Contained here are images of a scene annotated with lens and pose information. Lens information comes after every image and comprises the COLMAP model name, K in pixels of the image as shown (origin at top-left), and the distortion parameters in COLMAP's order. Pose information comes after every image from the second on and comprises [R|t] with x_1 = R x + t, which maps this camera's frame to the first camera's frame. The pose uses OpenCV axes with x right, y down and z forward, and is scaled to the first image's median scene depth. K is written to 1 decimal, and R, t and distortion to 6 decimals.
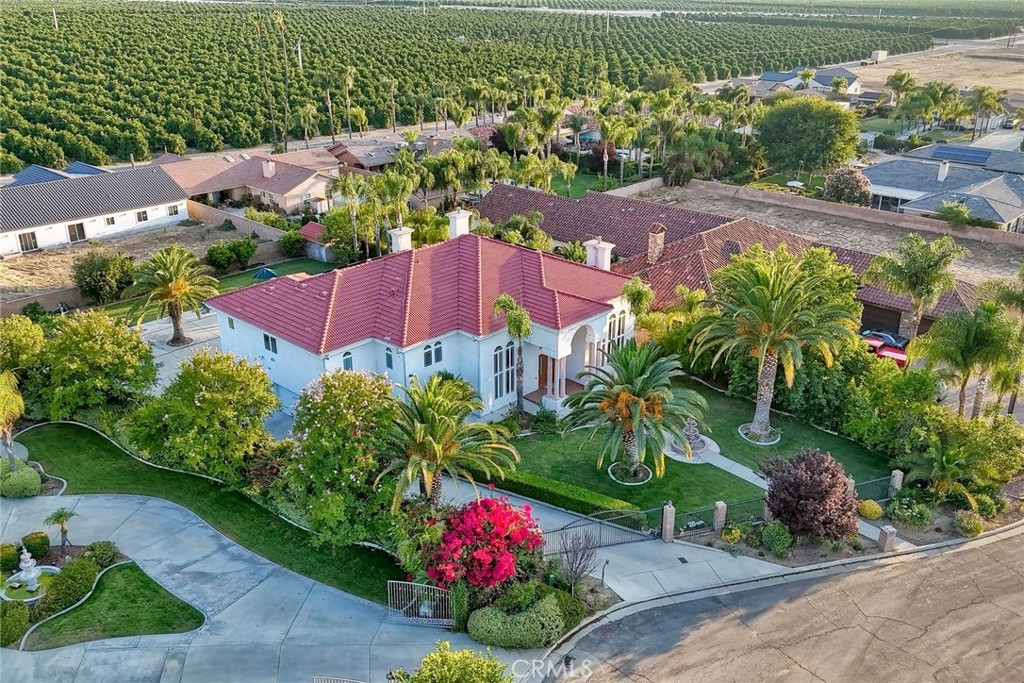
lens RADIAL K [[894.5, 0, 512.0], [0, 894.5, 341.5], [0, 0, 1]] dist [0.066267, -0.071653]
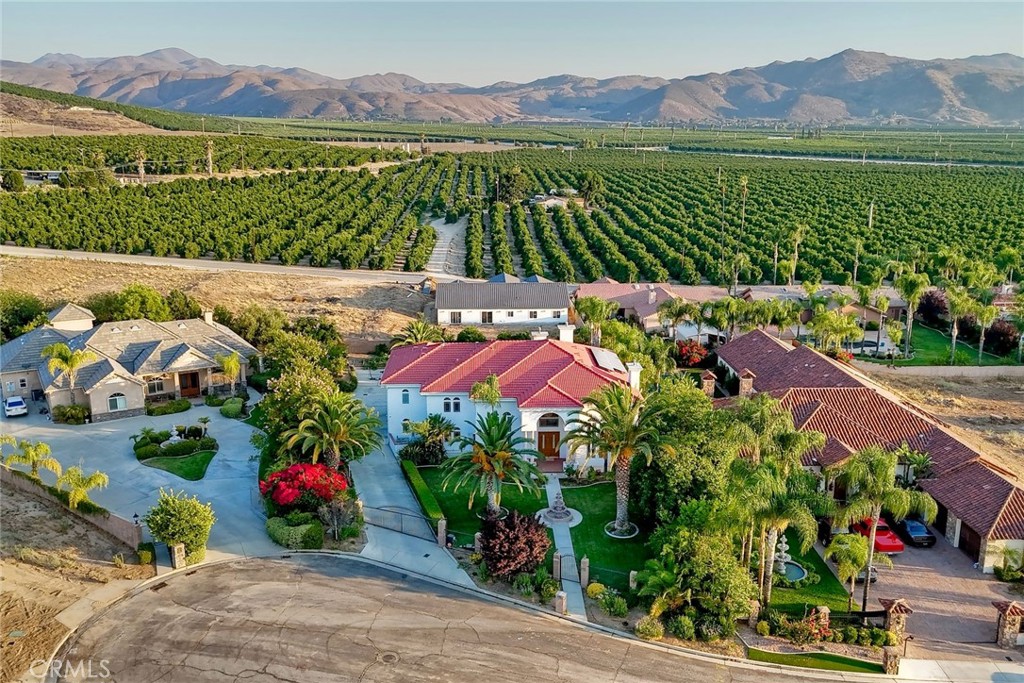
lens RADIAL K [[894.5, 0, 512.0], [0, 894.5, 341.5], [0, 0, 1]] dist [0.066267, -0.071653]
pose [[0.714037, 0.165604, -0.680240, 0.363550], [-0.272003, 0.960913, -0.051583, -0.014132], [0.645109, 0.221859, 0.731173, -0.009080]]
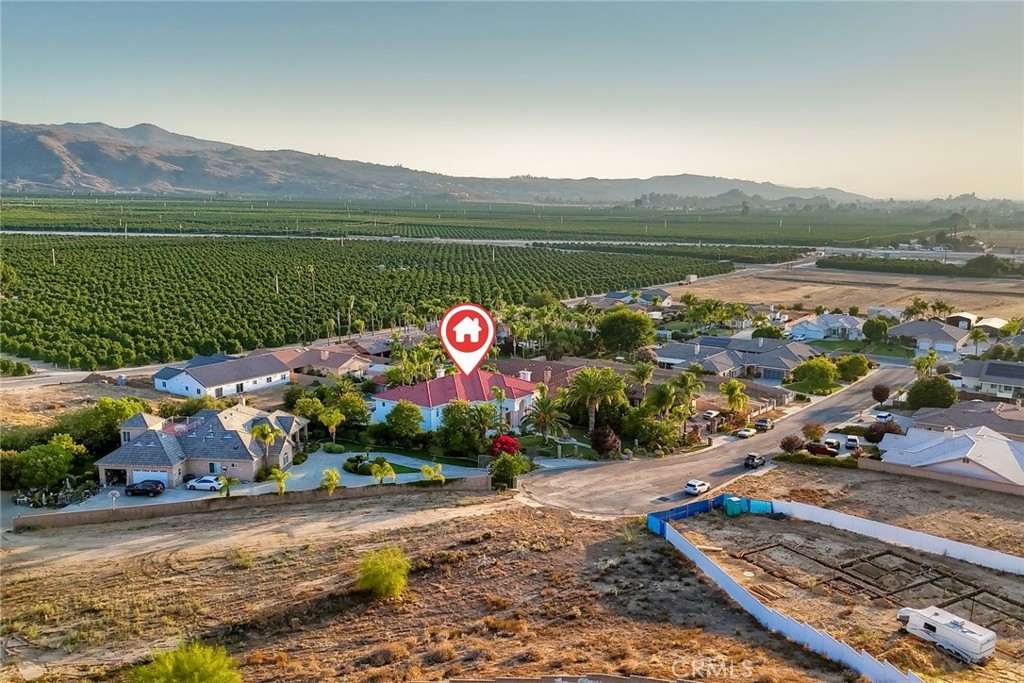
lens RADIAL K [[894.5, 0, 512.0], [0, 894.5, 341.5], [0, 0, 1]] dist [0.066267, -0.071653]
pose [[0.990815, -0.020411, 0.133677, -0.116843], [0.049931, 0.973908, -0.221381, 0.154927], [-0.125671, 0.226022, 0.965982, -0.609543]]
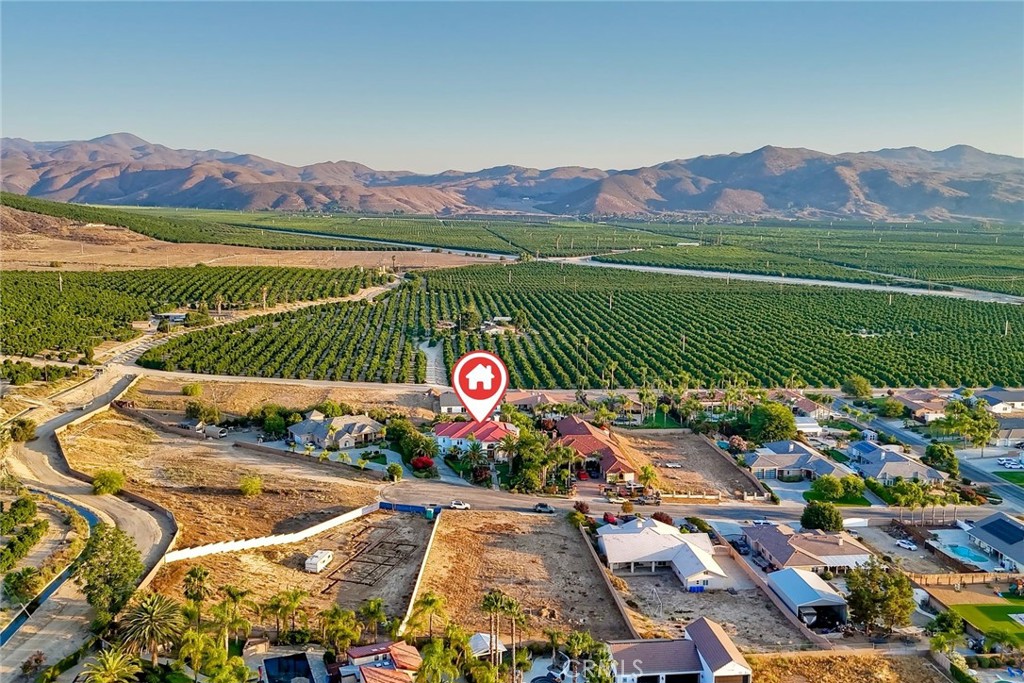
lens RADIAL K [[894.5, 0, 512.0], [0, 894.5, 341.5], [0, 0, 1]] dist [0.066267, -0.071653]
pose [[0.754052, 0.101752, -0.648885, 1.147601], [-0.256091, 0.955287, -0.147797, 0.049074], [0.604833, 0.277620, 0.746394, -0.905715]]
